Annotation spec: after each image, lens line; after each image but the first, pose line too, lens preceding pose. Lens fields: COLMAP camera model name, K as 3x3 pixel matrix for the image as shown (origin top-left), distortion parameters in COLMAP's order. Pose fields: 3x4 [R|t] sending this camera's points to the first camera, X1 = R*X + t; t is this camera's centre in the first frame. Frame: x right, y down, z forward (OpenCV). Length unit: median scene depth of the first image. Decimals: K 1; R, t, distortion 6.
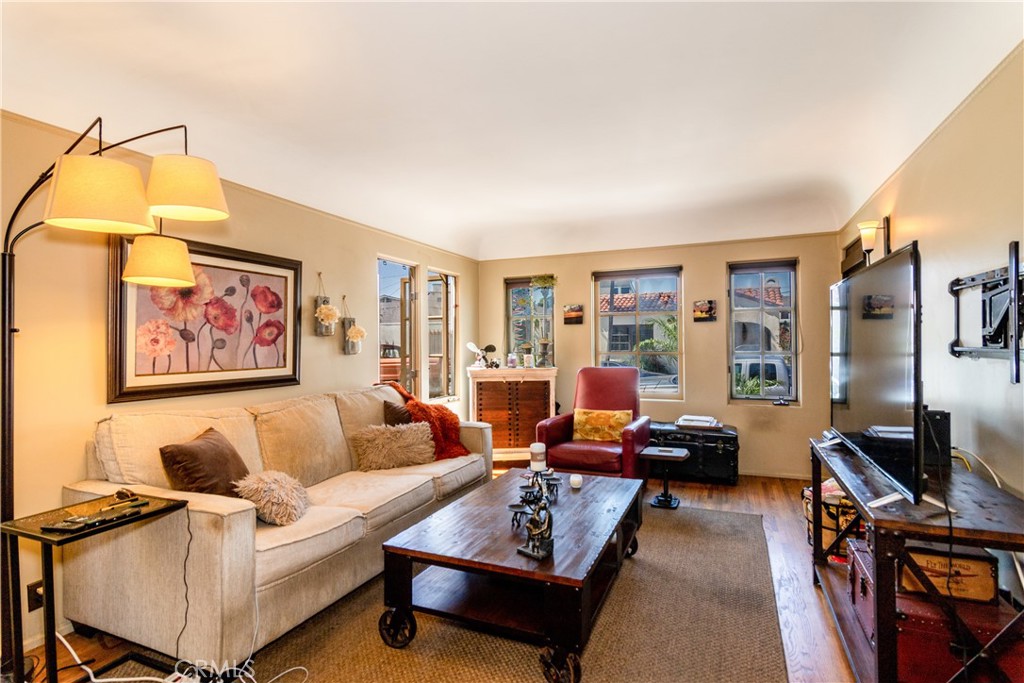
lens RADIAL K [[506.2, 0, 506.3], [0, 506.2, 342.0], [0, 0, 1]] dist [0.012906, 0.000298]
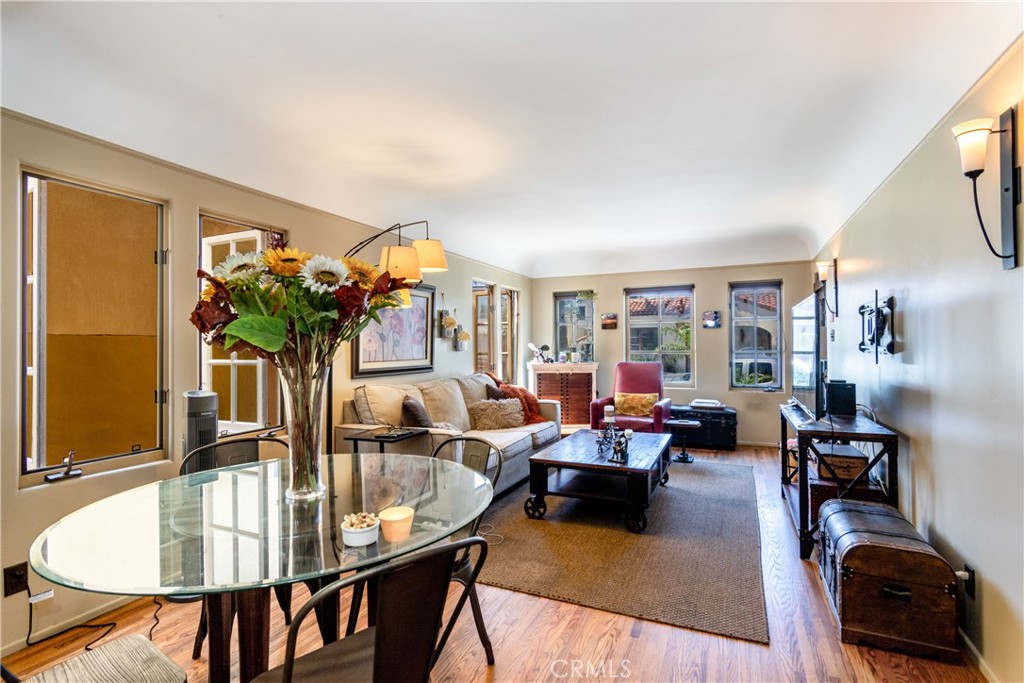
lens RADIAL K [[506.2, 0, 518.3], [0, 506.2, 342.9], [0, 0, 1]] dist [0.012906, 0.000298]
pose [[0.999907, 0.002920, 0.013327, -0.175709], [-0.002897, 0.999994, -0.001722, 0.004157], [-0.013332, 0.001683, 0.999910, -0.423194]]
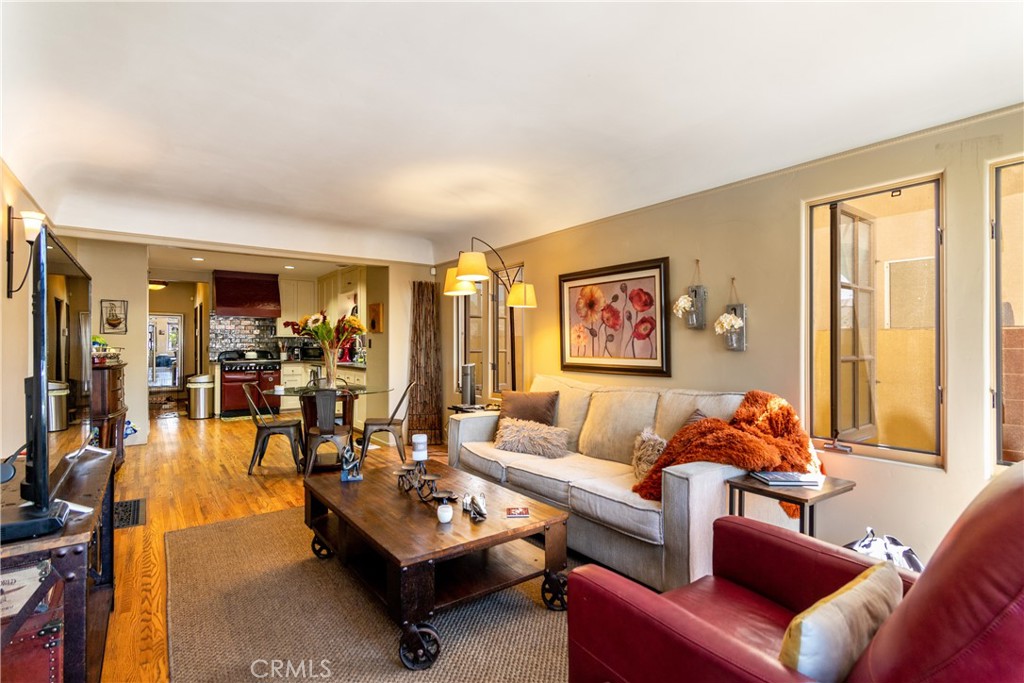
lens RADIAL K [[506.2, 0, 515.7], [0, 506.2, 341.7], [0, 0, 1]] dist [0.012906, 0.000298]
pose [[-0.504166, 0.007905, -0.863571, 0.597012], [0.009901, 0.999945, 0.003373, 0.005233], [0.863550, -0.006850, -0.504217, 1.179429]]
